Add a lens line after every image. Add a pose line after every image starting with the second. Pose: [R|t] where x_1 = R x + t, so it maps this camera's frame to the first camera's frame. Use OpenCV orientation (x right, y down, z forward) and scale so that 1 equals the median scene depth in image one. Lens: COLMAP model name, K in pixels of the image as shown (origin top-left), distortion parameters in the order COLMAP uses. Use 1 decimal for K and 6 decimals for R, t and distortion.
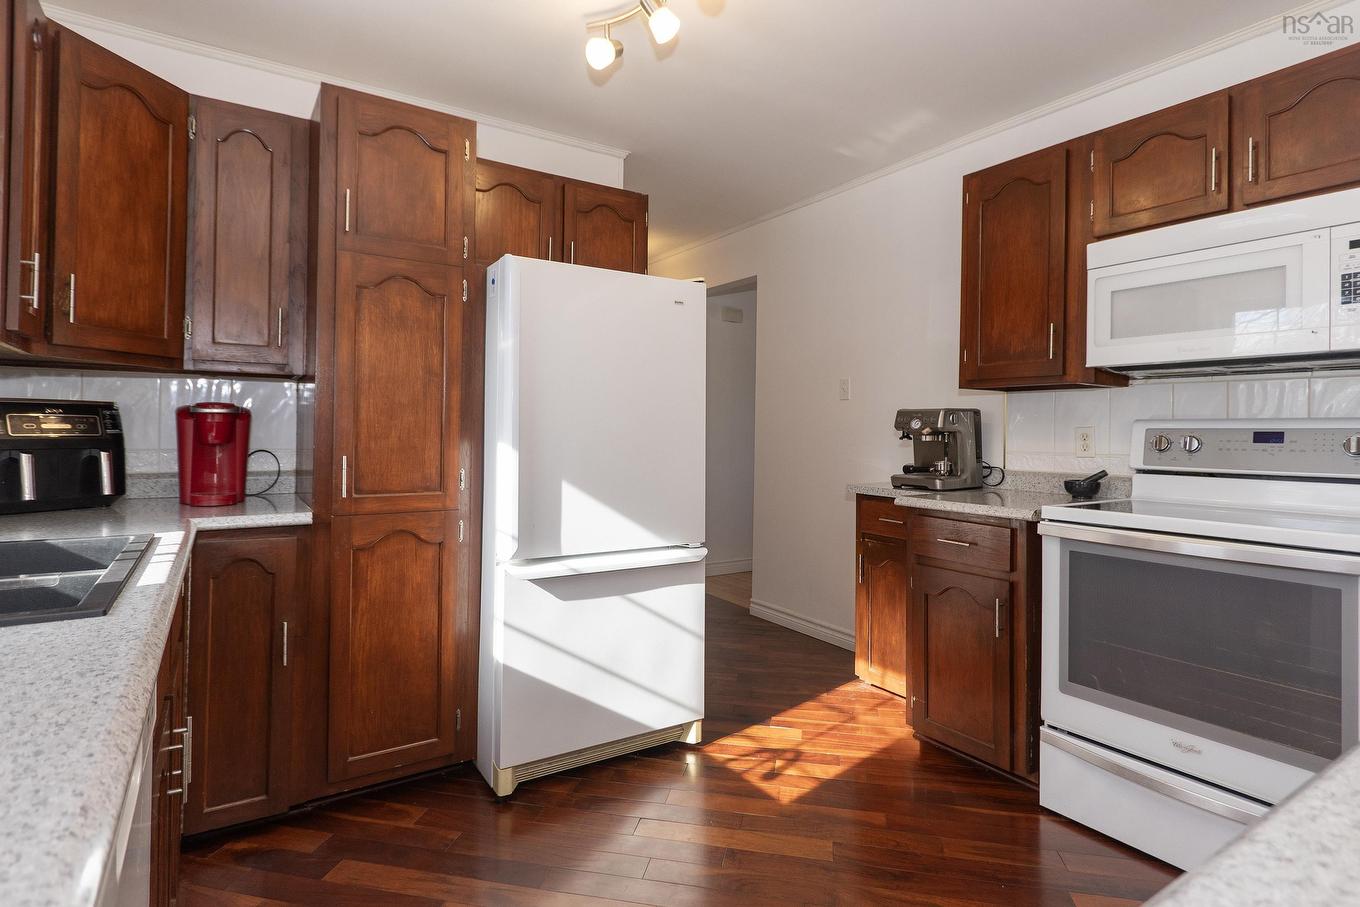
lens RADIAL K [[716.6, 0, 681.3], [0, 716.6, 425.4], [0, 0, 1]] dist [-0.000621, 0.000263]
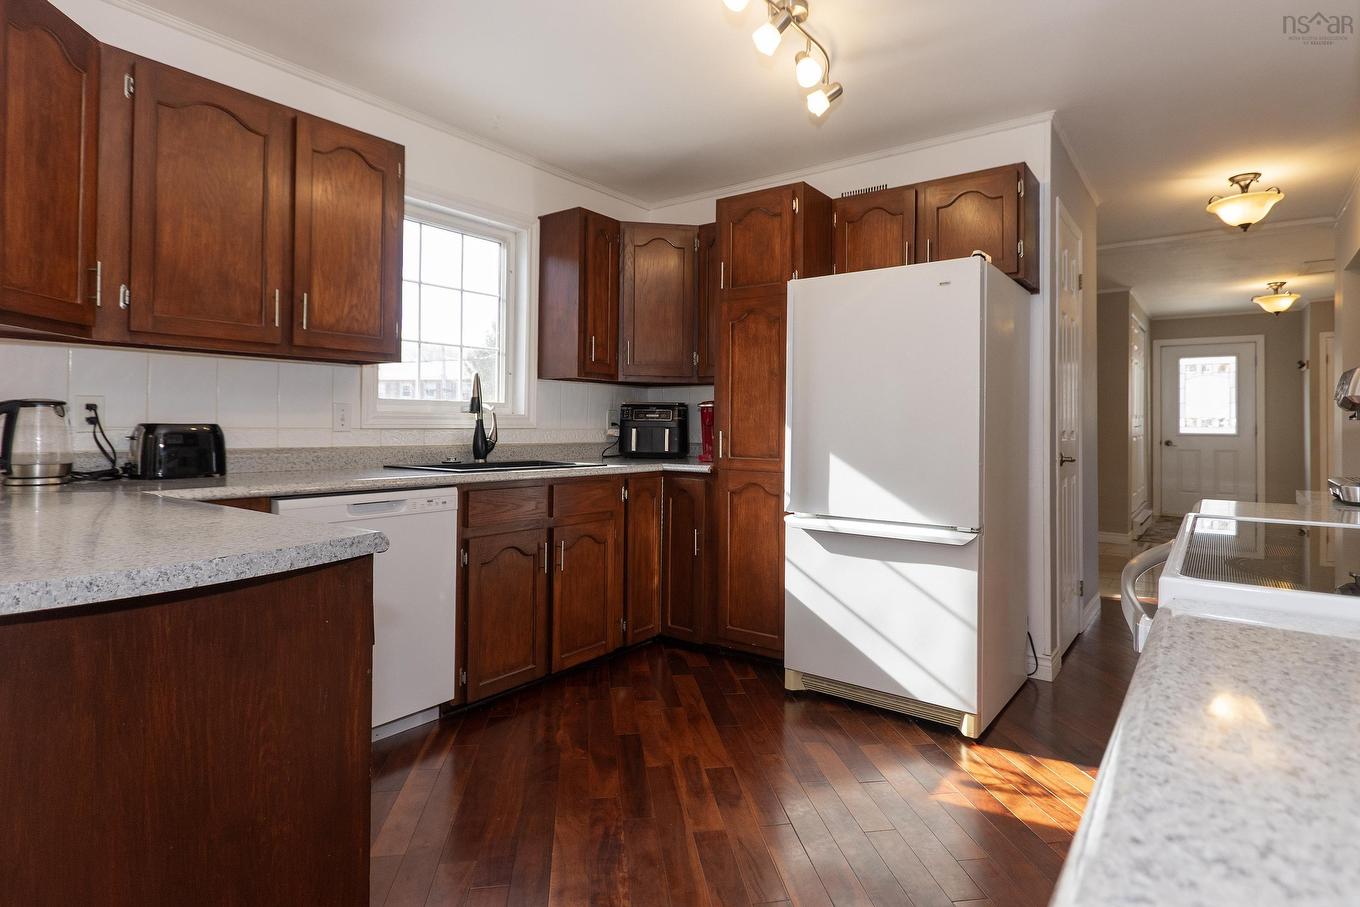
lens RADIAL K [[716.6, 0, 681.3], [0, 716.6, 425.4], [0, 0, 1]] dist [-0.000621, 0.000263]
pose [[0.329573, -0.009472, -0.944083, 0.912028], [0.000436, 0.999951, -0.009880, 0.041388], [0.944130, 0.002844, 0.329561, 0.363188]]
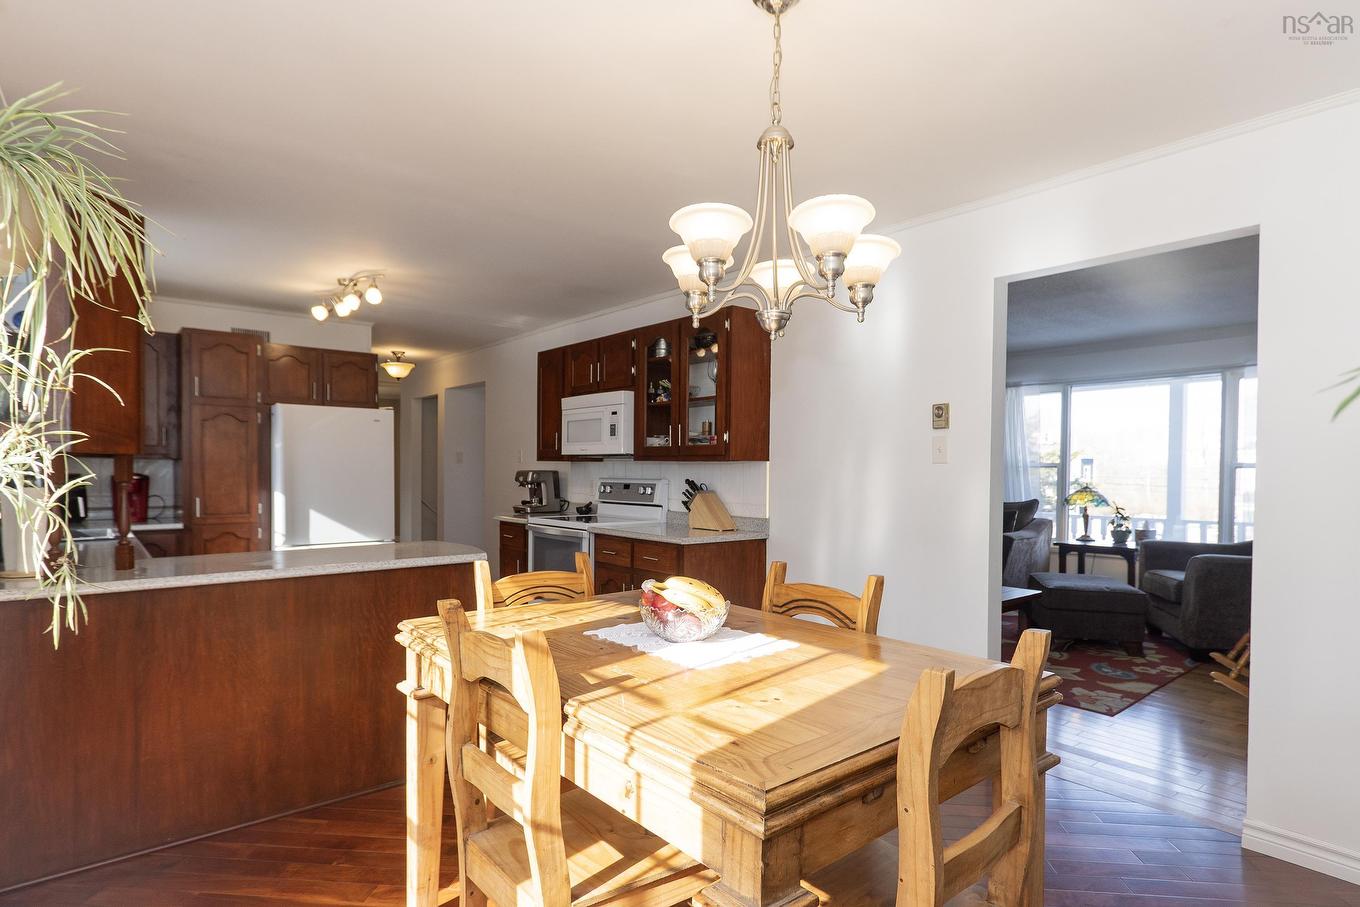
lens RADIAL K [[742.3, 0, 693.4], [0, 742.3, 486.3], [0, 0, 1]] dist [0.000604, 0.000081]
pose [[0.992521, -0.006547, 0.121901, 0.702532], [0.002639, 0.999478, 0.032192, -0.057720], [-0.122048, -0.031630, 0.992020, -1.332223]]
